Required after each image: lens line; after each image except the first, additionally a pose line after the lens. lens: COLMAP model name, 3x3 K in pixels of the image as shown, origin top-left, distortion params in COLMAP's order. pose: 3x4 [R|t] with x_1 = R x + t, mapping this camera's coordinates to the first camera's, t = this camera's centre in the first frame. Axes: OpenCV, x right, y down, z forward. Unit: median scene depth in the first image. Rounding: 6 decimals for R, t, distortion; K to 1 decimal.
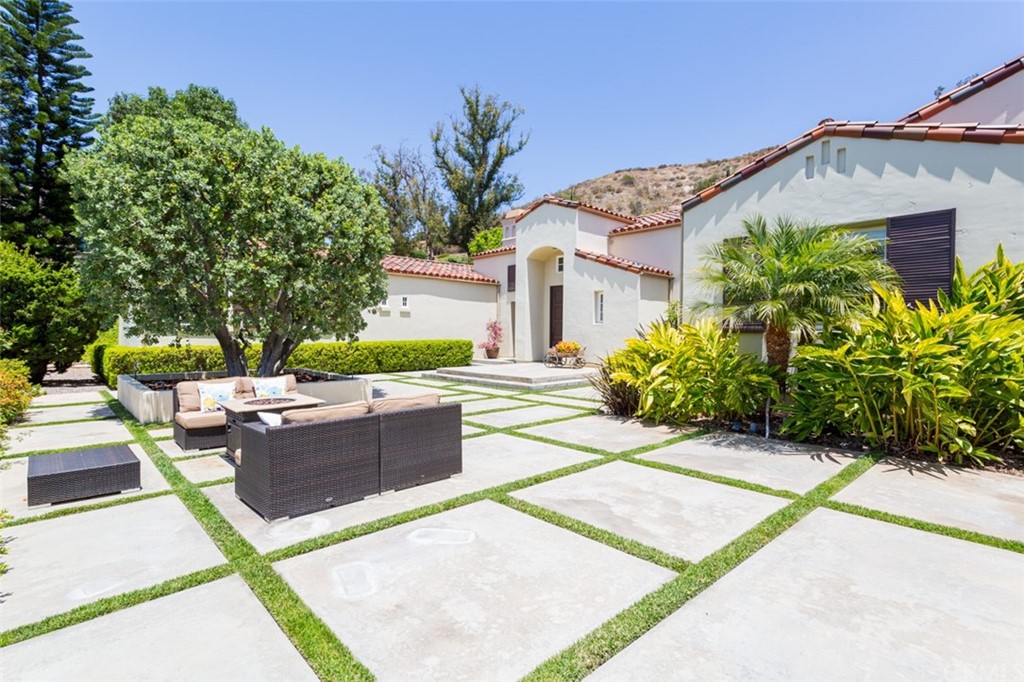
lens RADIAL K [[506.9, 0, 504.8], [0, 506.9, 338.7], [0, 0, 1]] dist [0.004512, -0.001031]
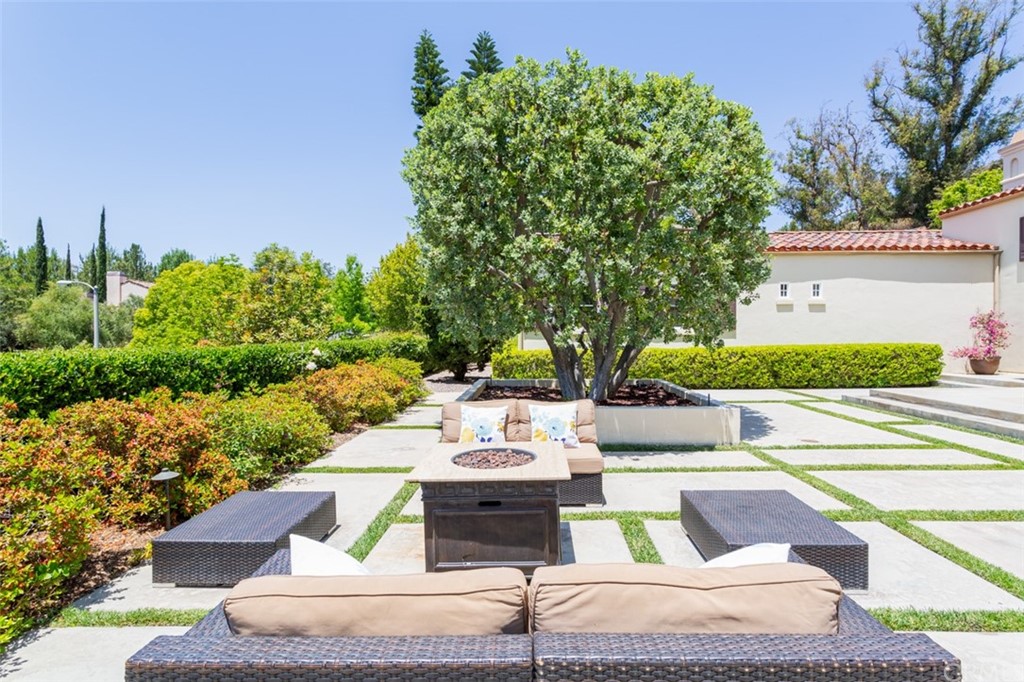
lens RADIAL K [[506.9, 0, 504.8], [0, 506.9, 338.7], [0, 0, 1]] dist [0.004512, -0.001031]
pose [[0.721576, -0.004521, -0.692320, -0.004615], [0.001467, 0.999986, -0.005001, -0.000376], [0.692333, 0.002593, 0.721573, 0.043841]]
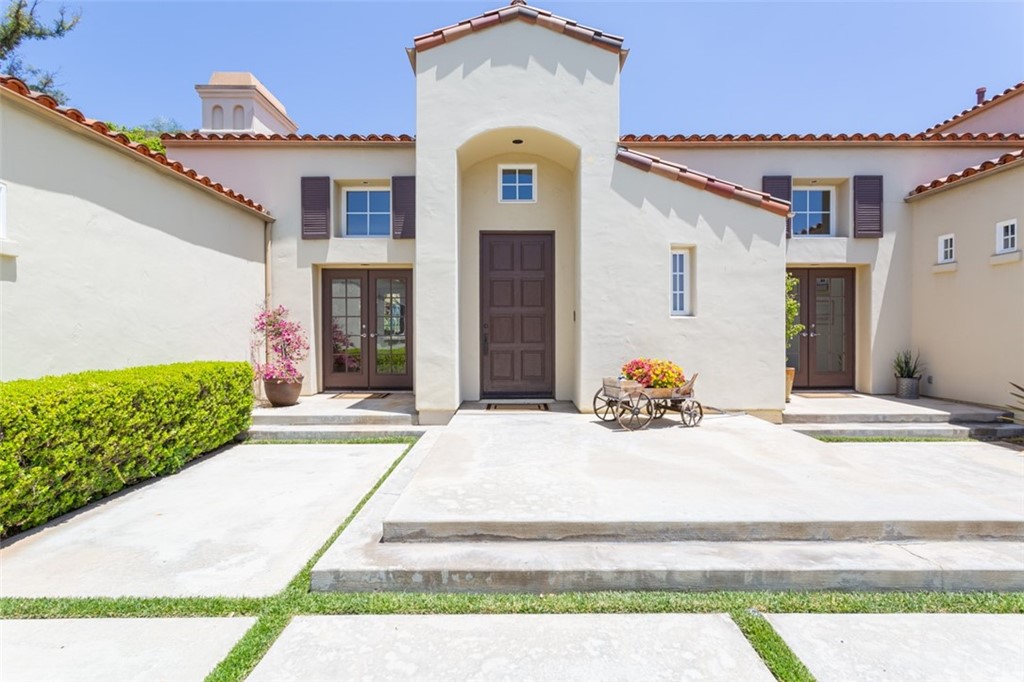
lens RADIAL K [[498.3, 0, 543.9], [0, 498.3, 340.1], [0, 0, 1]] dist [0.003444, 0.000416]
pose [[0.658015, -0.019991, 0.752740, -0.047500], [0.014373, 0.999799, 0.013988, -0.003376], [-0.752868, 0.001615, 0.658170, 0.158667]]
